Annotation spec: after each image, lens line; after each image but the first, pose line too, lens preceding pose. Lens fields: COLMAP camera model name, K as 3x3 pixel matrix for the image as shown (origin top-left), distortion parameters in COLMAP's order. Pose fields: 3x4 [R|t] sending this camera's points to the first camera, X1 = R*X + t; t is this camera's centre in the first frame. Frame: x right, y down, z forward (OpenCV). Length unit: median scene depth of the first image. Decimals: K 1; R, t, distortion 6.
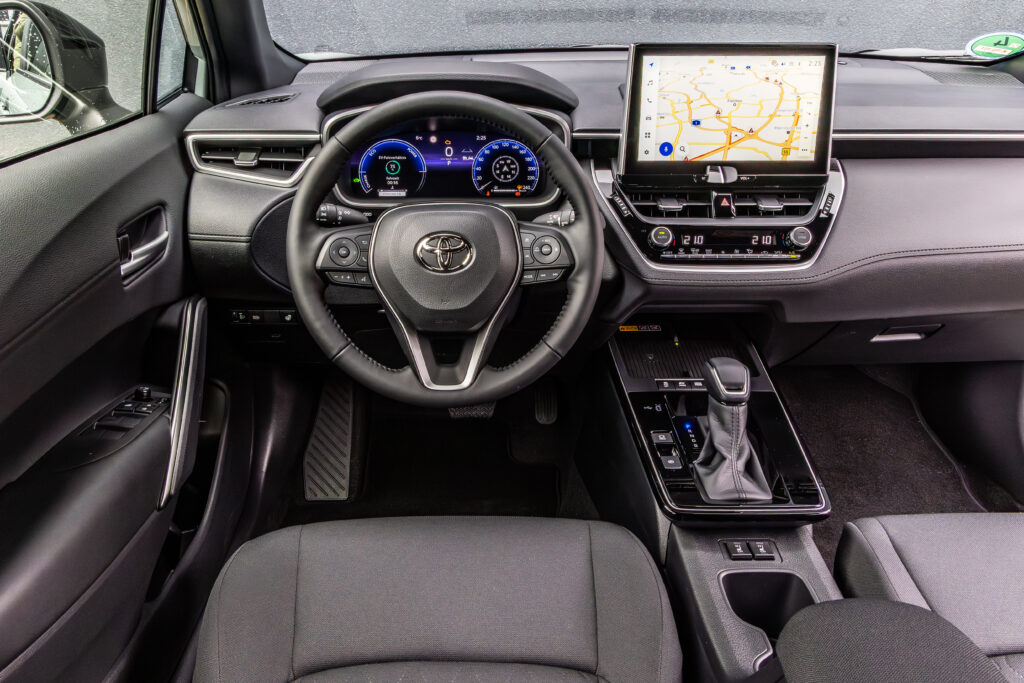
lens RADIAL K [[678.0, 0, 510.1], [0, 678.0, 274.6], [0, 0, 1]] dist [0.024278, -0.001628]
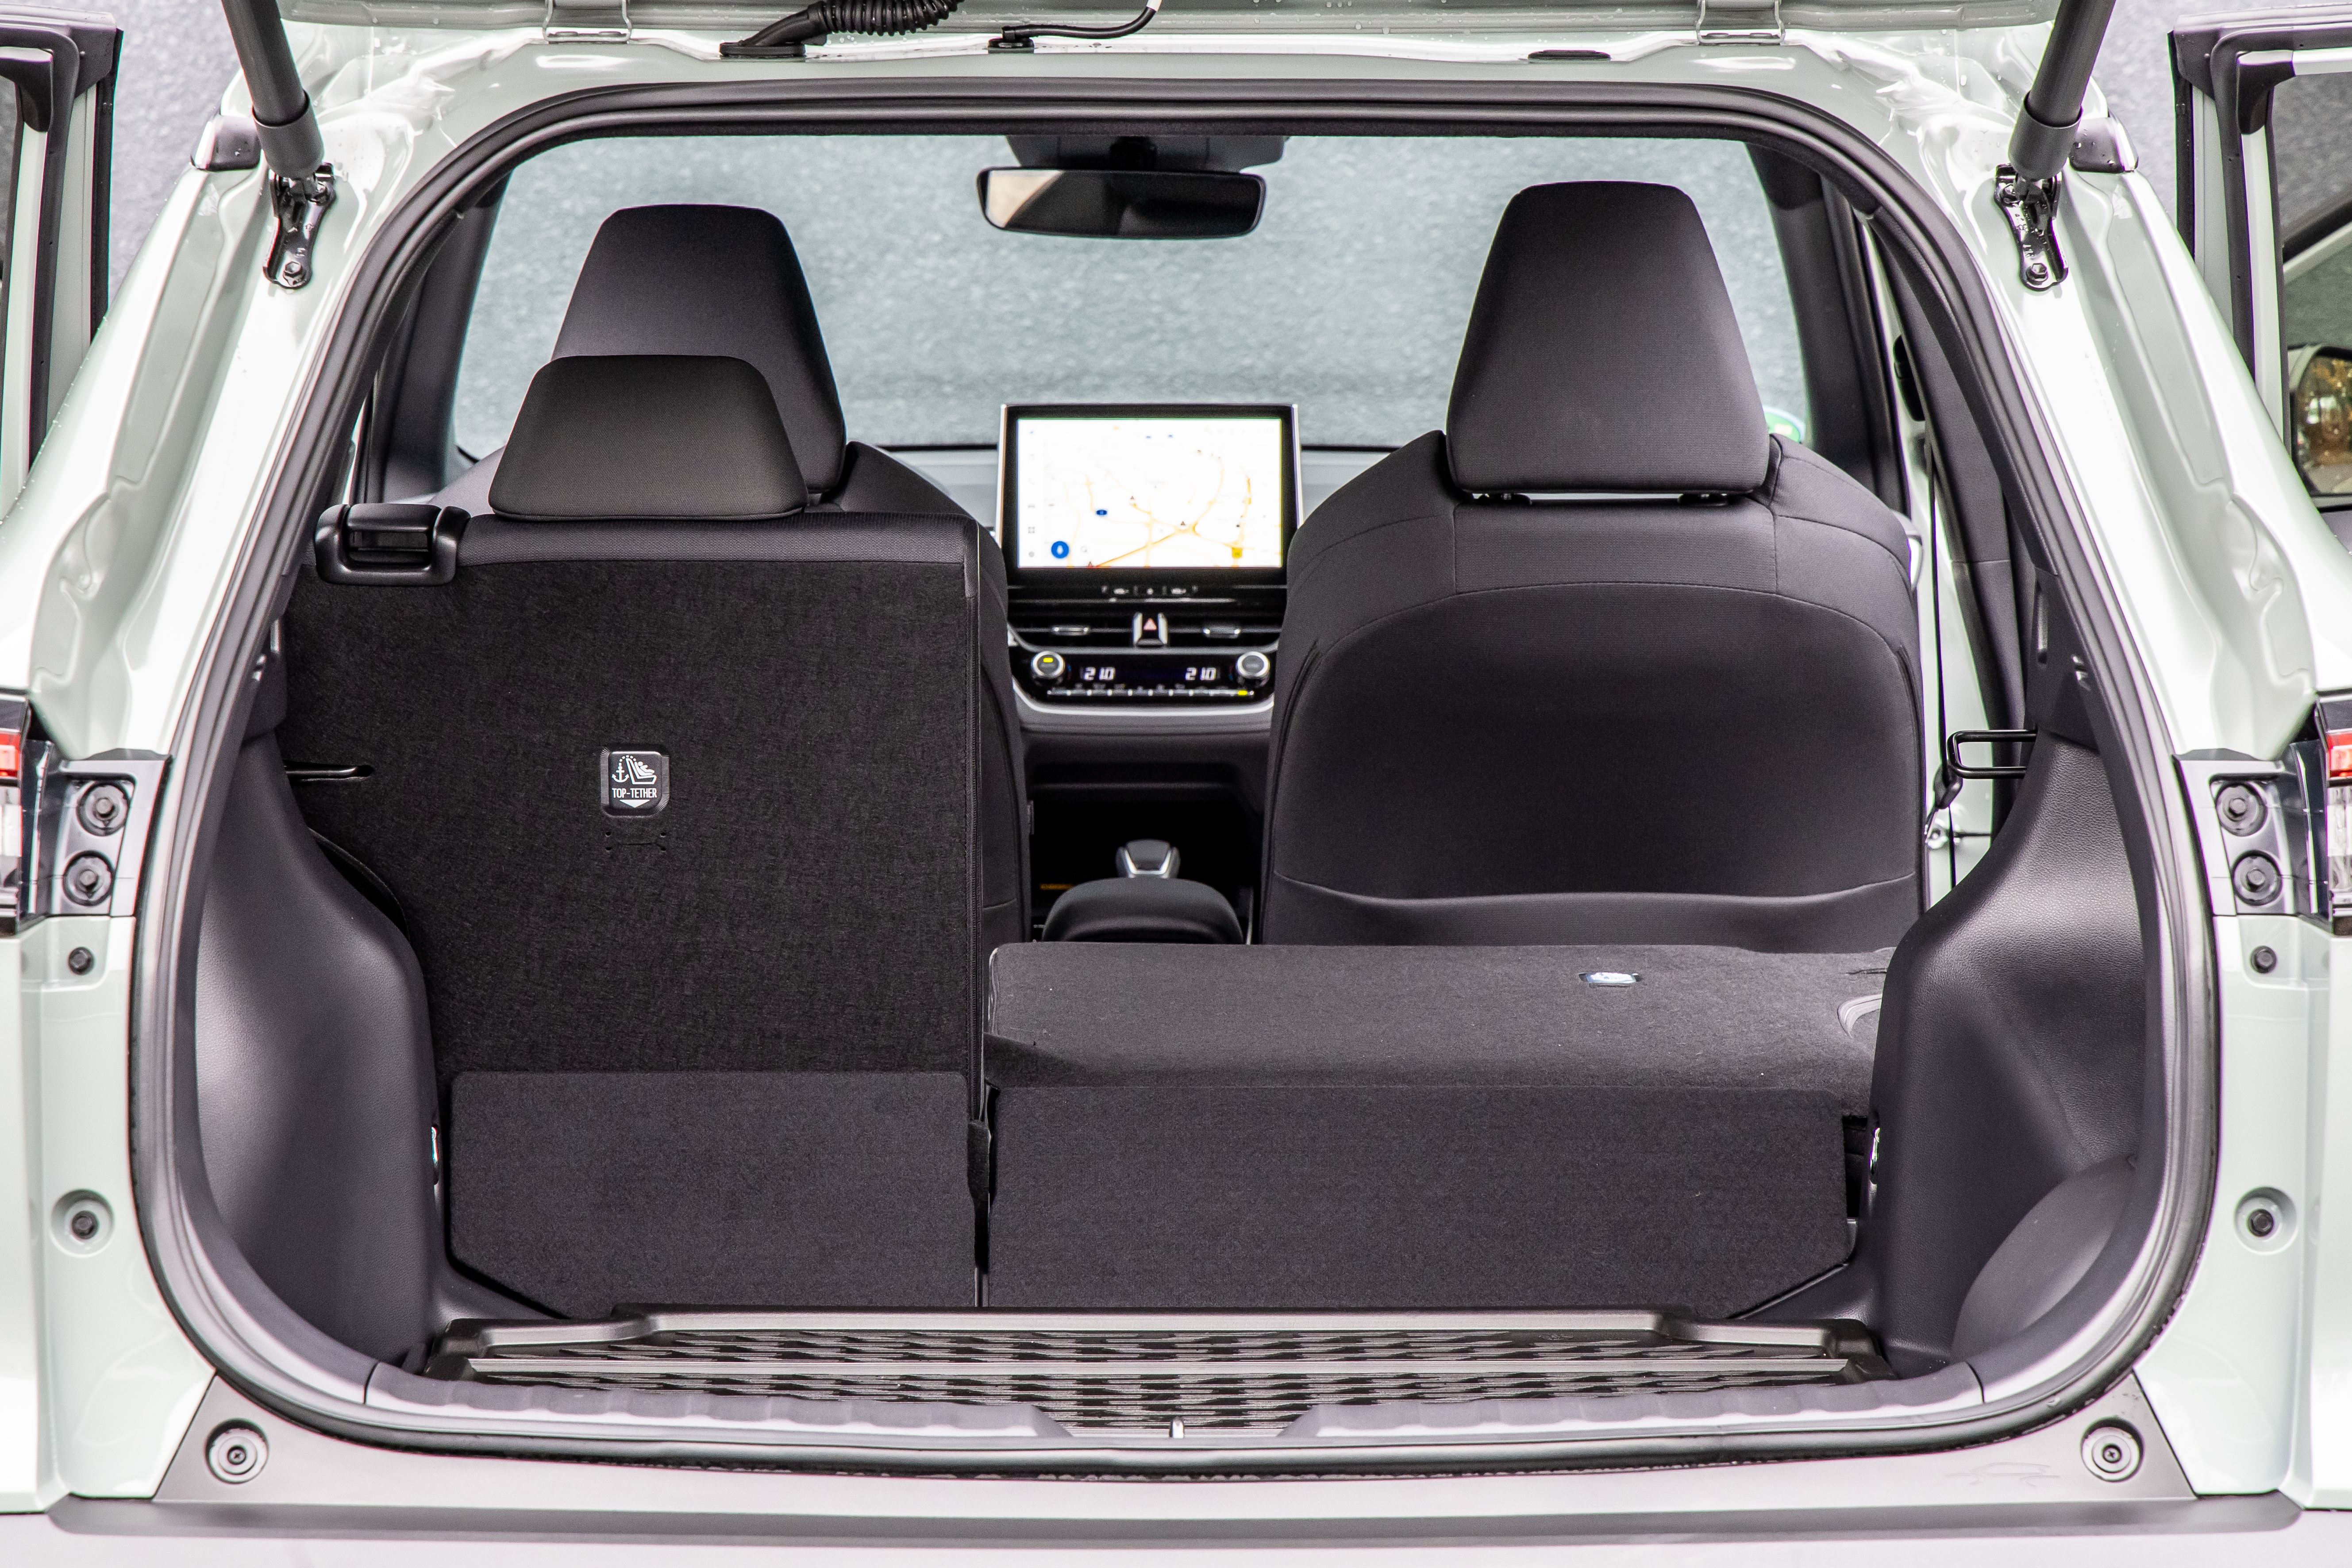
lens RADIAL K [[7193.9, 0, 1176.0], [0, 7193.9, 784.0], [0, 0, 1]] dist [-0.063855, -0.367205]
pose [[0.999947, -0.007079, -0.007415, 0.399537], [0.004215, 0.943245, -0.332070, 2.429604], [0.009345, 0.332021, 0.943226, -5.713291]]
